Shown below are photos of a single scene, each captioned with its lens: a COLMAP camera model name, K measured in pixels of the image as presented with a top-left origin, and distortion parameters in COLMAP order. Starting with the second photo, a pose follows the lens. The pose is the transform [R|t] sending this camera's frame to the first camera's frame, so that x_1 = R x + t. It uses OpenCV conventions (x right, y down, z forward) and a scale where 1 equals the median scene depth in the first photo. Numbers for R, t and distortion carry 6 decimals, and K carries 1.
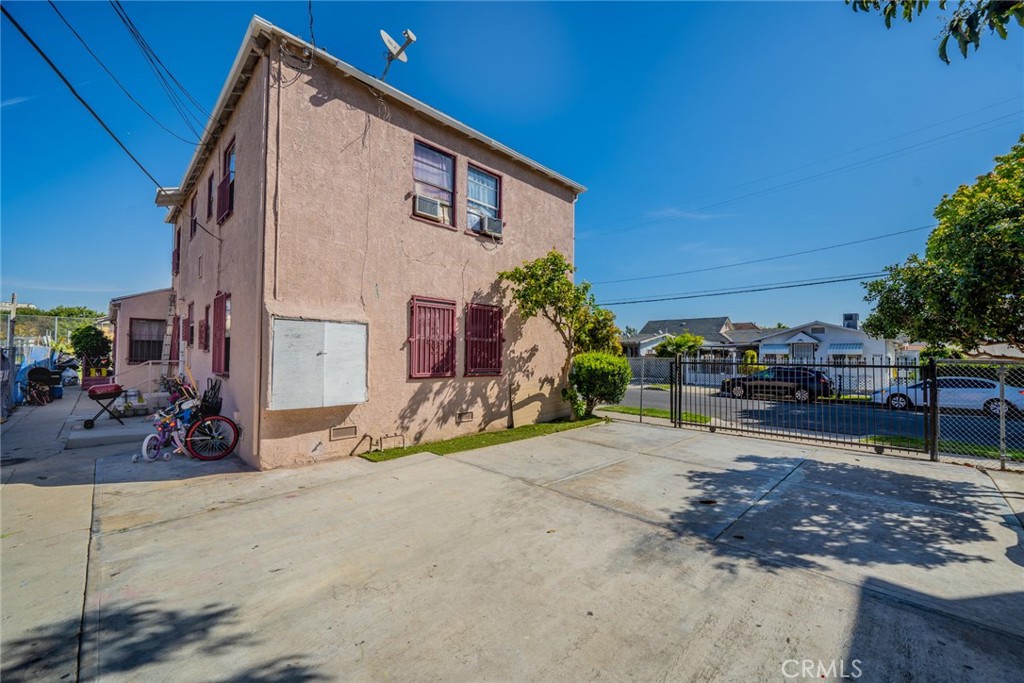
lens RADIAL K [[405.1, 0, 510.7], [0, 405.1, 341.3], [0, 0, 1]] dist [-0.002128, -0.000101]
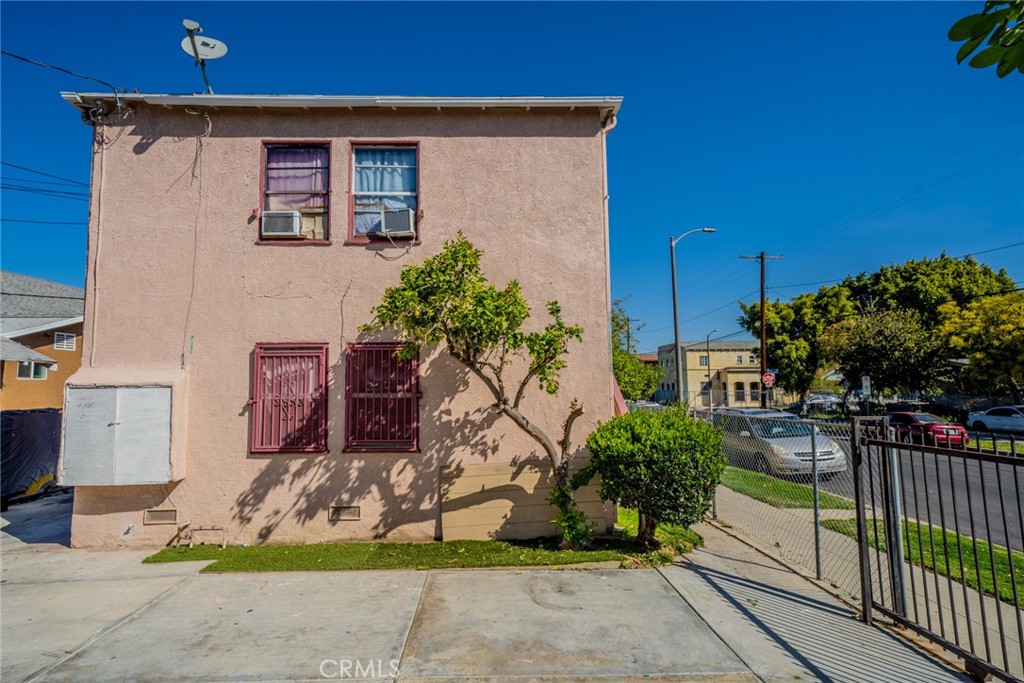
lens RADIAL K [[486.4, 0, 495.7], [0, 486.4, 346.1], [0, 0, 1]] dist [0.022741, -0.000603]
pose [[0.712696, -0.078971, -0.697013, 0.664871], [0.039341, 0.996579, -0.072686, -0.020854], [0.700369, 0.024382, 0.713365, 0.601441]]
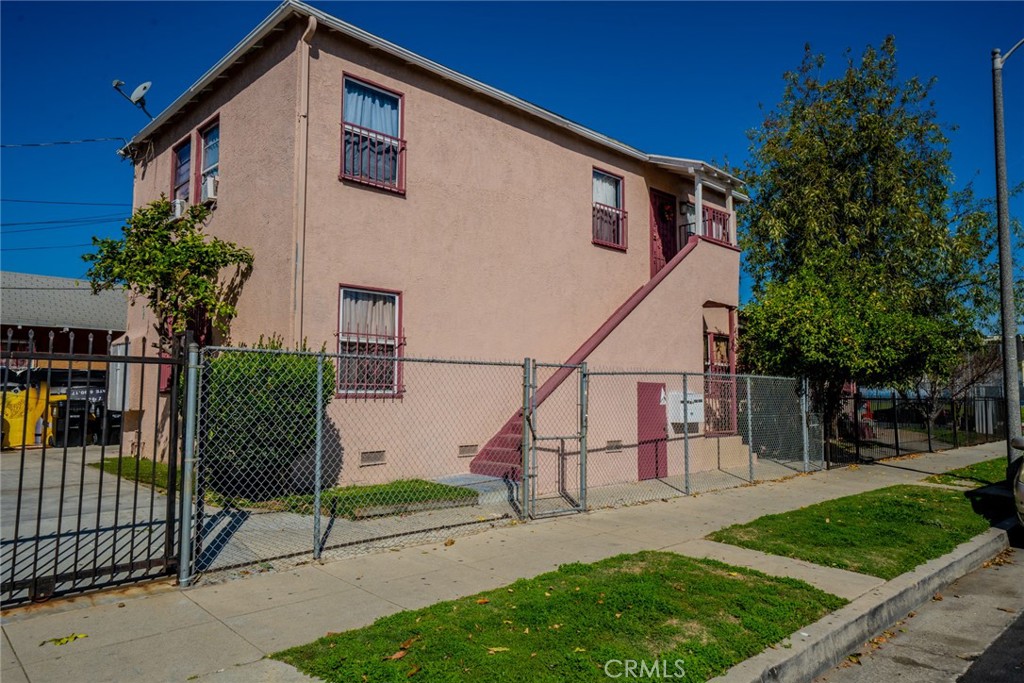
lens RADIAL K [[674.1, 0, 513.7], [0, 674.1, 342.6], [0, 0, 1]] dist [0.032389, -0.001961]
pose [[-0.020924, -0.086206, -0.996058, 1.260868], [0.025027, 0.995918, -0.086720, 0.122283], [0.999468, -0.026743, -0.018681, 1.719568]]
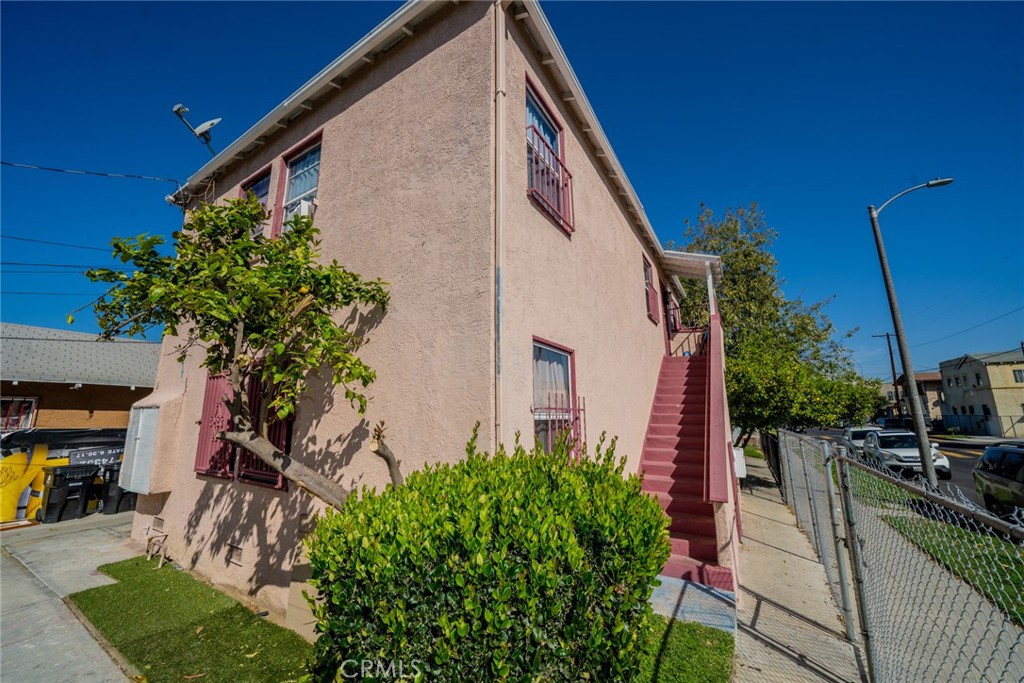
lens RADIAL K [[377.9, 0, 512.7], [0, 377.9, 344.6], [0, 0, 1]] dist [-0.012020, 0.000871]
pose [[0.231697, -0.196333, -0.952769, 0.559281], [0.041763, 0.980526, -0.191897, 0.012152], [0.971891, 0.004672, 0.235385, 1.284941]]
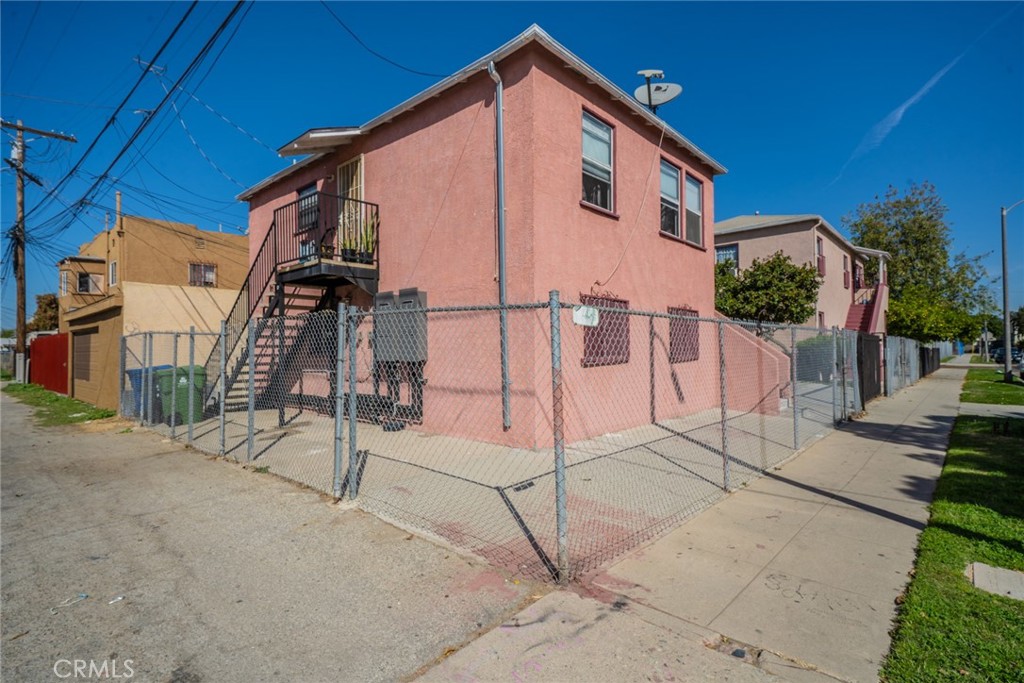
lens RADIAL K [[499.6, 0, 509.9], [0, 499.6, 342.2], [0, 0, 1]] dist [0.016605, -0.000308]
pose [[0.038878, -0.026100, -0.998903, 2.498088], [0.036959, 0.999012, -0.024665, 0.073284], [0.998560, -0.035960, 0.039804, -0.169065]]
